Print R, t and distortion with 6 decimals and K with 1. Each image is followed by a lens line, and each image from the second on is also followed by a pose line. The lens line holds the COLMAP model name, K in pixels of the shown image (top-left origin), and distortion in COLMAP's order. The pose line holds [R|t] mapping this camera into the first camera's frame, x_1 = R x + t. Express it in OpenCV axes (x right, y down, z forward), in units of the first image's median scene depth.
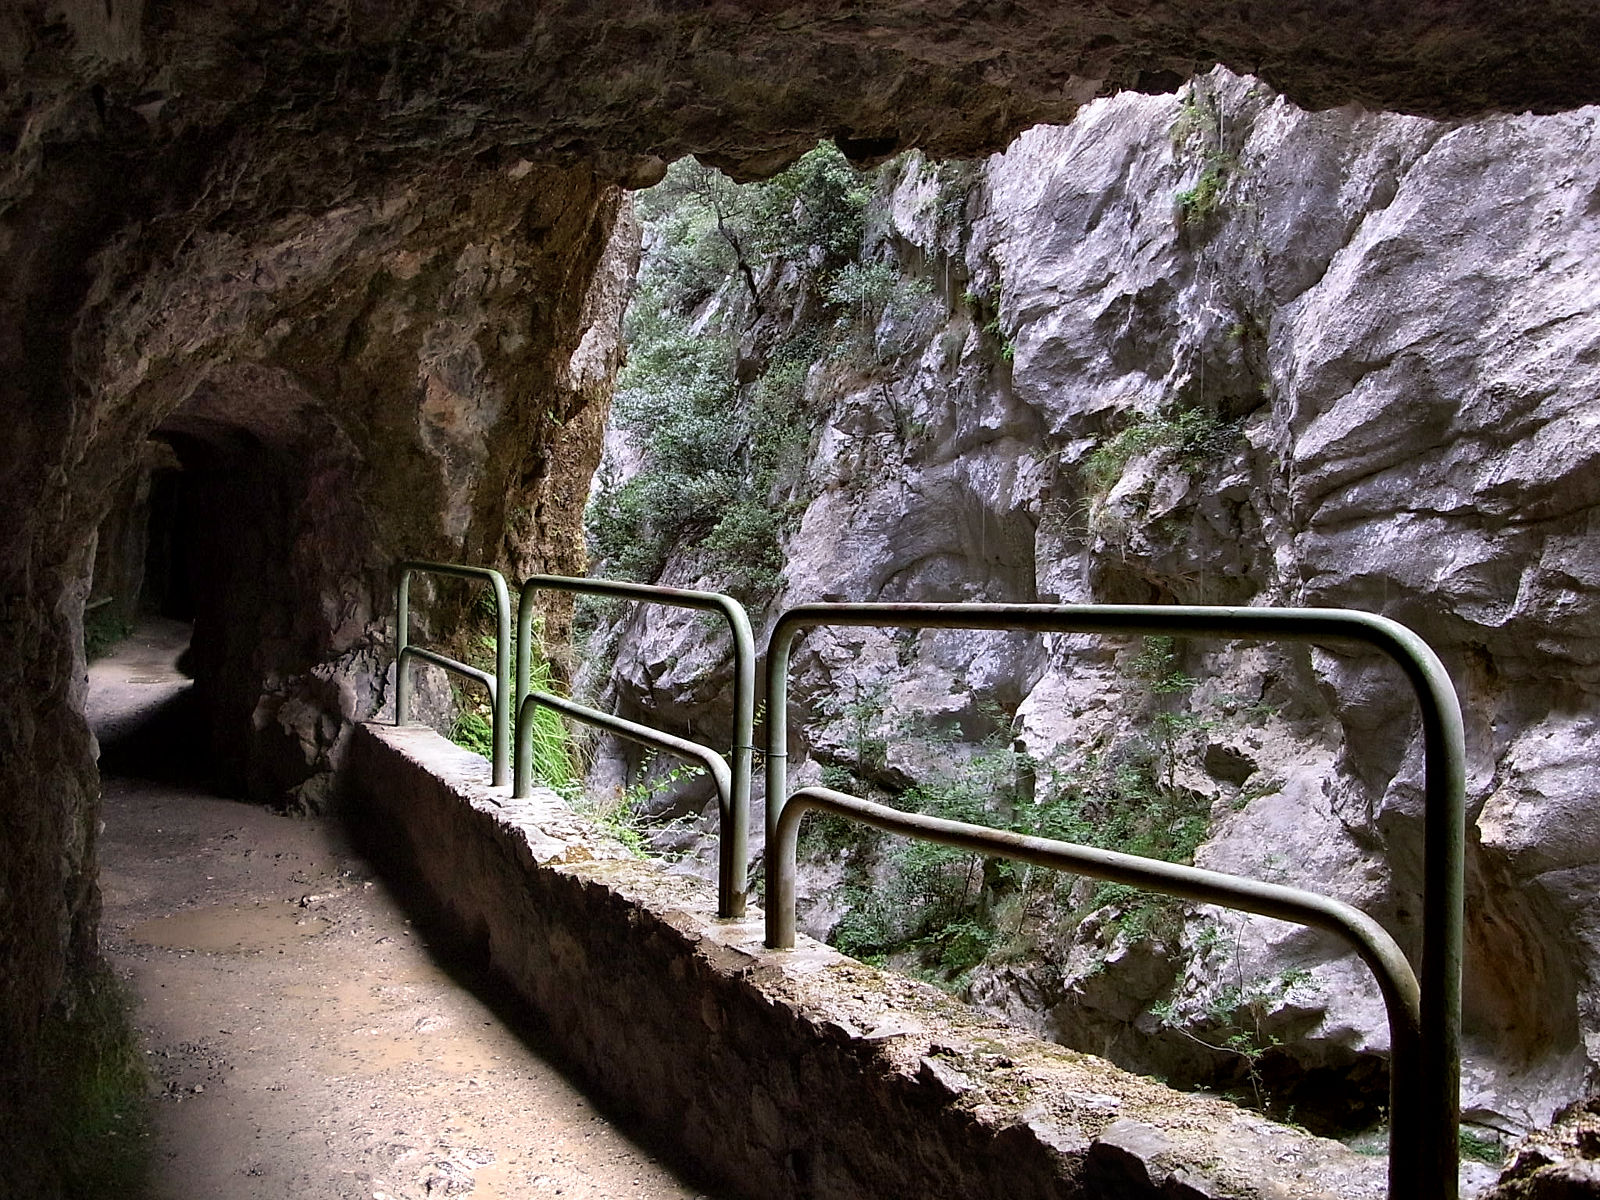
lens RADIAL K [[1669.9, 0, 800.0], [0, 1669.9, 600.0], [0, 0, 1]] dist [-0.086592, 0.228152]
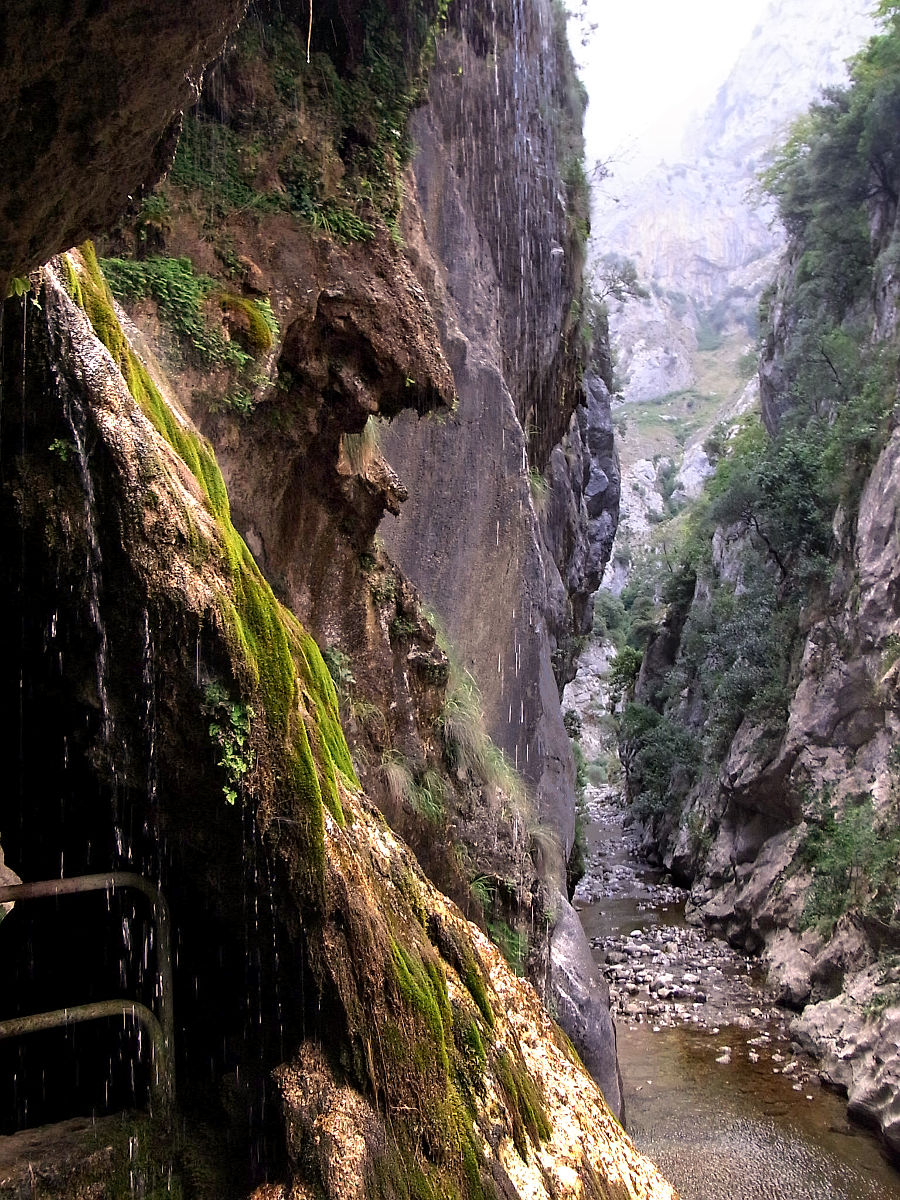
lens RADIAL K [[1252.4, 0, 416.5], [0, 1252.4, 601.9], [0, 0, 1]] dist [-0.086592, 0.228152]
pose [[0.902328, -0.078926, -0.423762, 0.226318], [0.028939, 0.991968, -0.123135, 0.011157], [0.430077, 0.098845, 0.897365, -0.452286]]
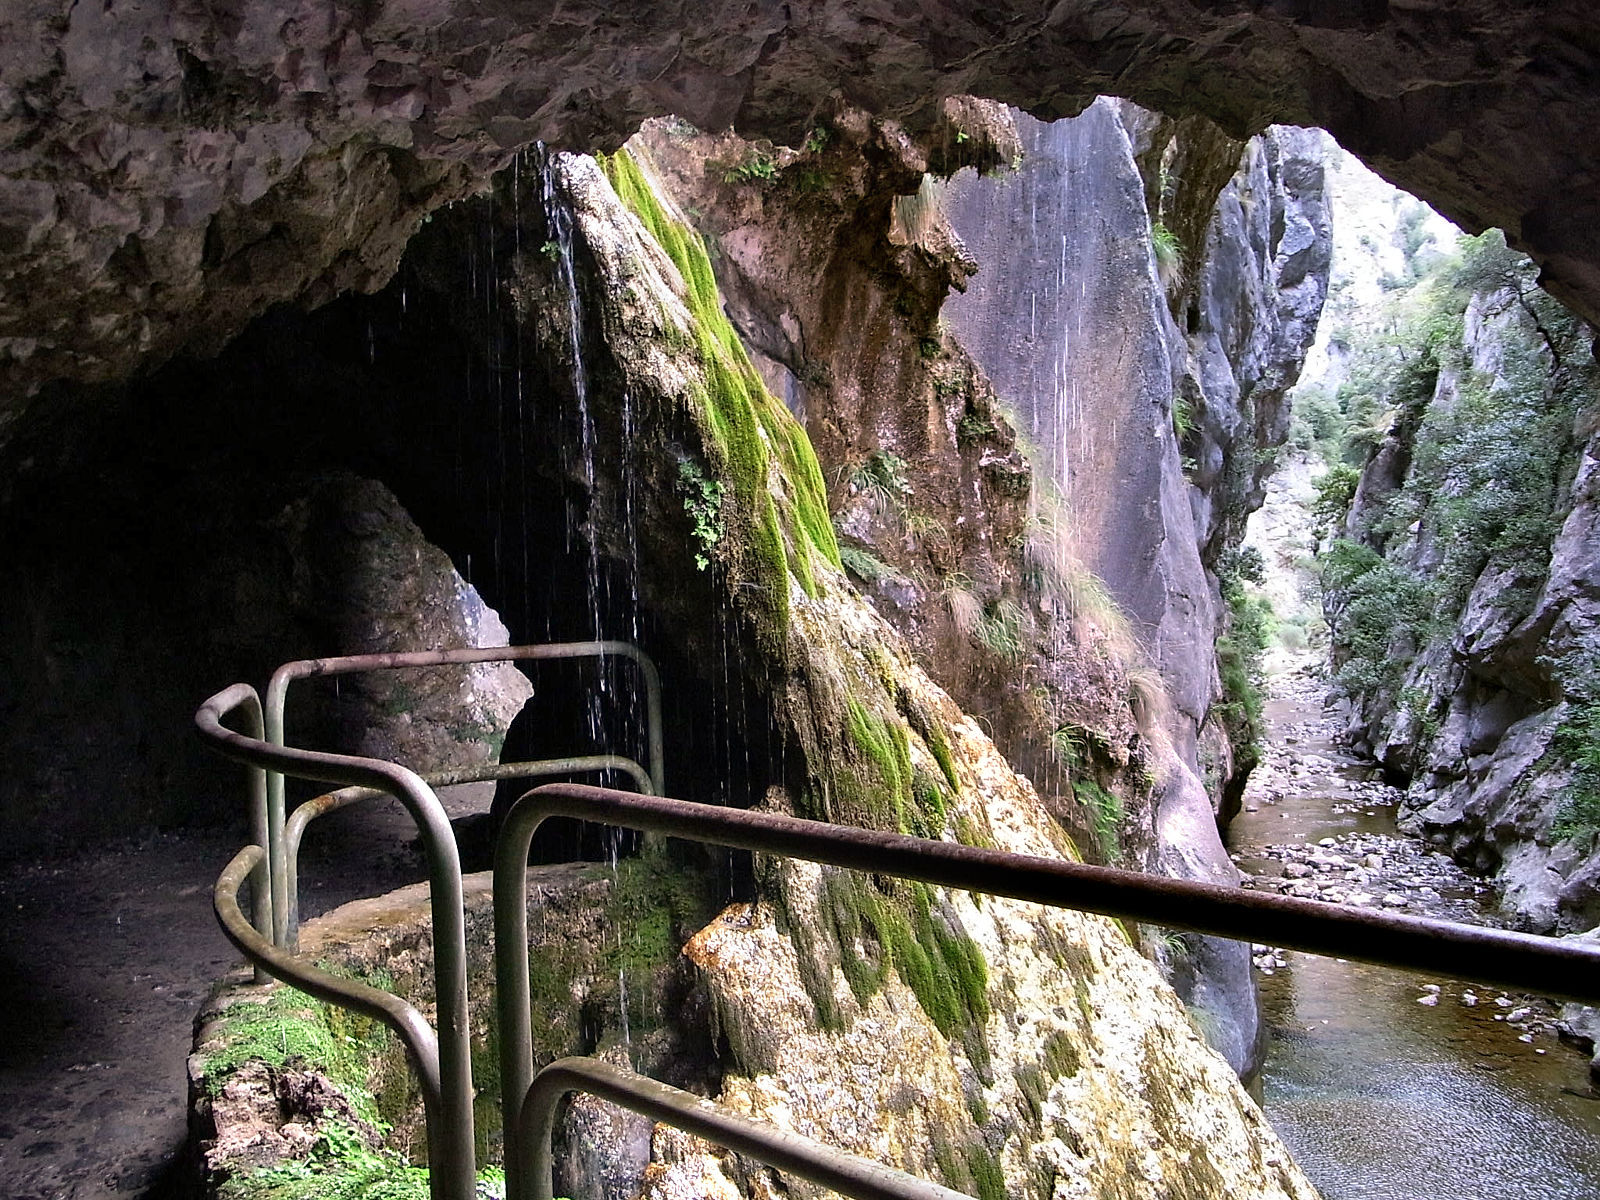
lens RADIAL K [[1669.9, 0, 800.0], [0, 1669.9, 600.0], [0, 0, 1]] dist [-0.086592, 0.228152]
pose [[0.828266, -0.014521, -0.560146, 0.252785], [0.011929, 0.999895, -0.008283, 0.016907], [0.560208, 0.000179, 0.828352, -0.479021]]
